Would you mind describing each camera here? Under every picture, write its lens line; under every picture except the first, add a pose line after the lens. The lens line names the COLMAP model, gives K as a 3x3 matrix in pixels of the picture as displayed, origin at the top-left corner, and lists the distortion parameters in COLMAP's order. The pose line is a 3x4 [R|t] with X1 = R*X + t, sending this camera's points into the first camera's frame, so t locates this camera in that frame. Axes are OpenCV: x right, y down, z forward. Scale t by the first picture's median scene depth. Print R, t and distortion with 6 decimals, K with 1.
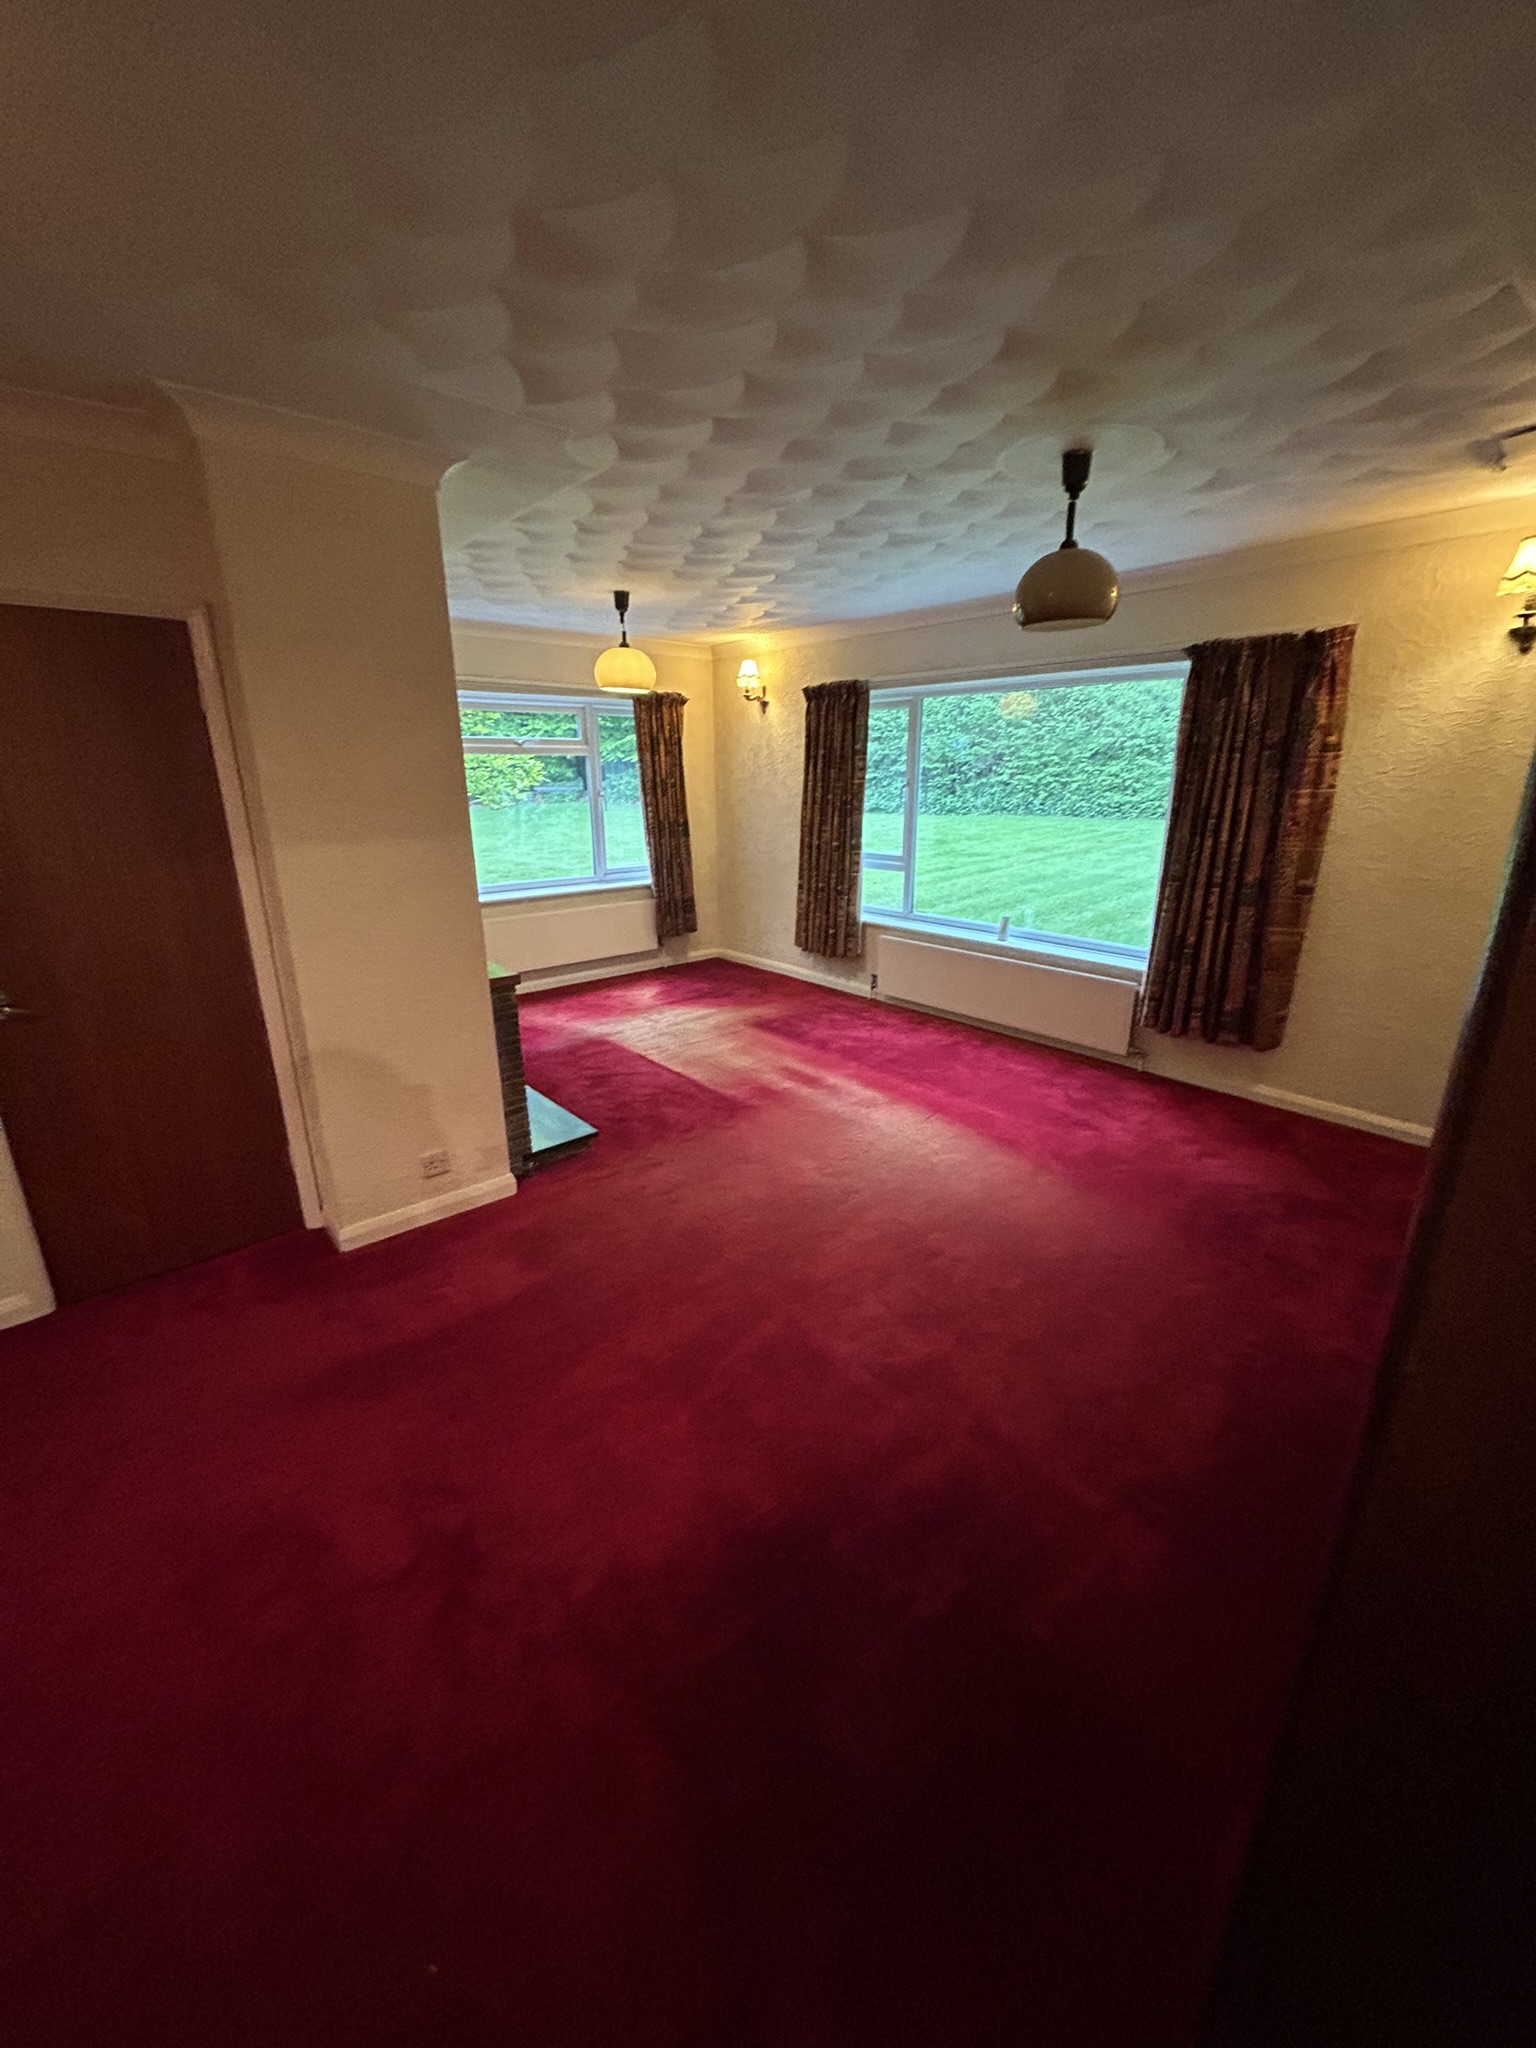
lens RADIAL K [[822.3, 0, 769.7], [0, 822.3, 1023.2], [0, 0, 1]] dist [-0.014625, 0.000234]
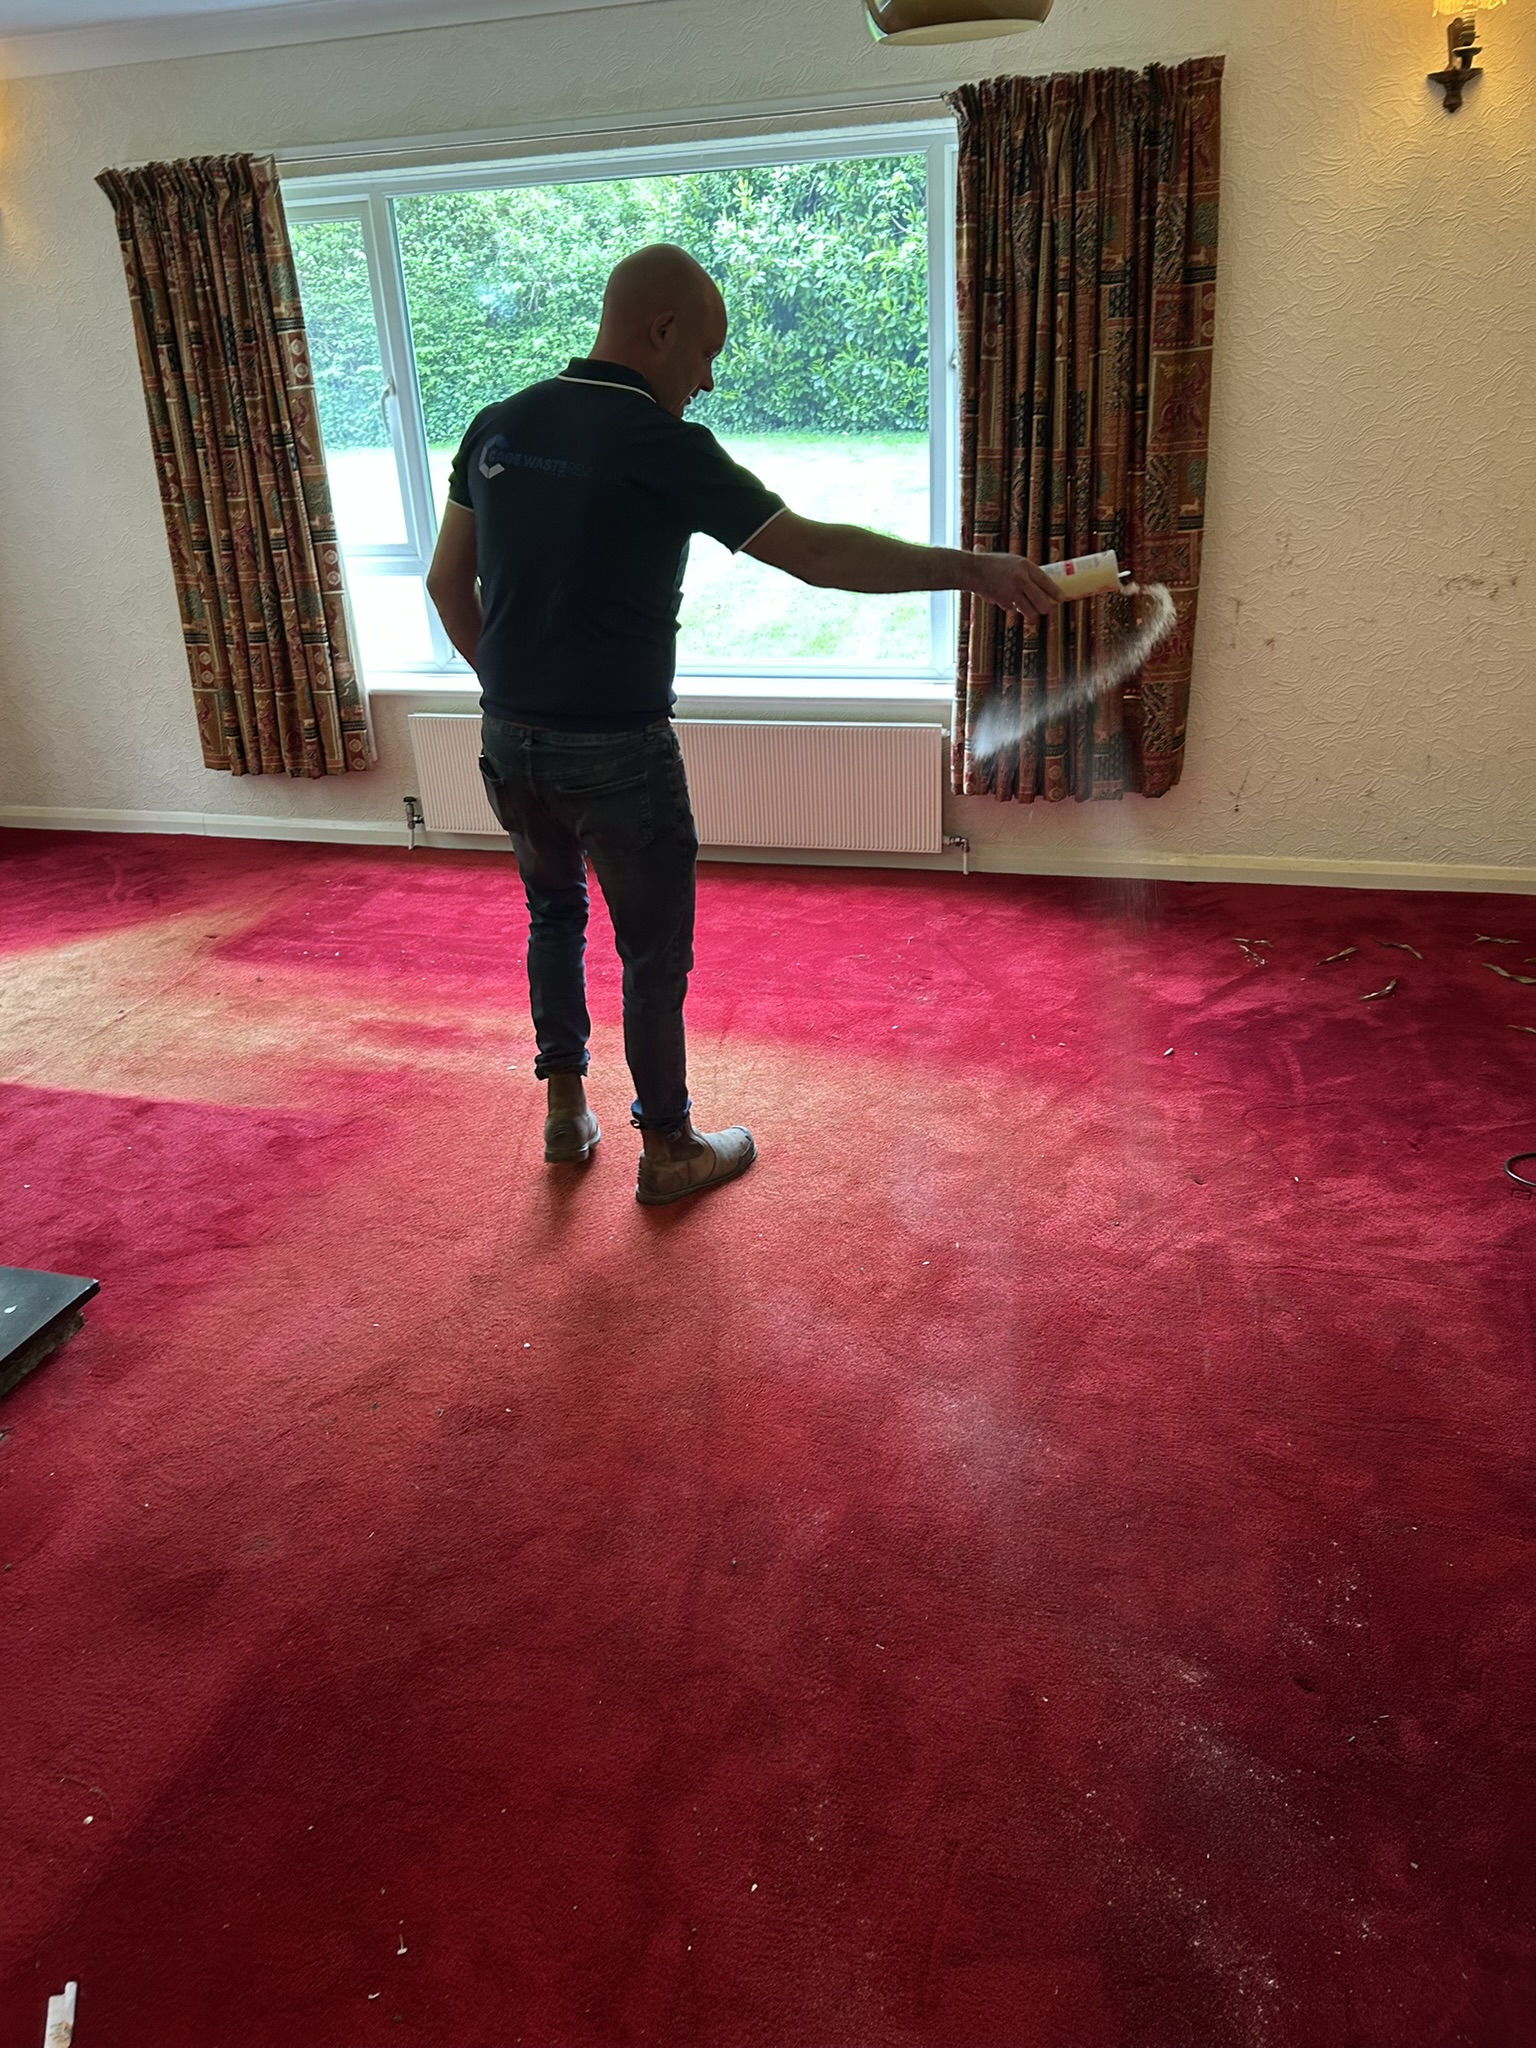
lens RADIAL K [[1539.9, 0, 767.4], [0, 1539.9, 1028.7], [0, 0, 1]] dist [0.007793, -0.017817]
pose [[0.840015, -0.258554, 0.476996, -0.177895], [0.204074, 0.965159, 0.163776, -0.035322], [-0.502721, -0.040232, 0.863512, 0.105745]]
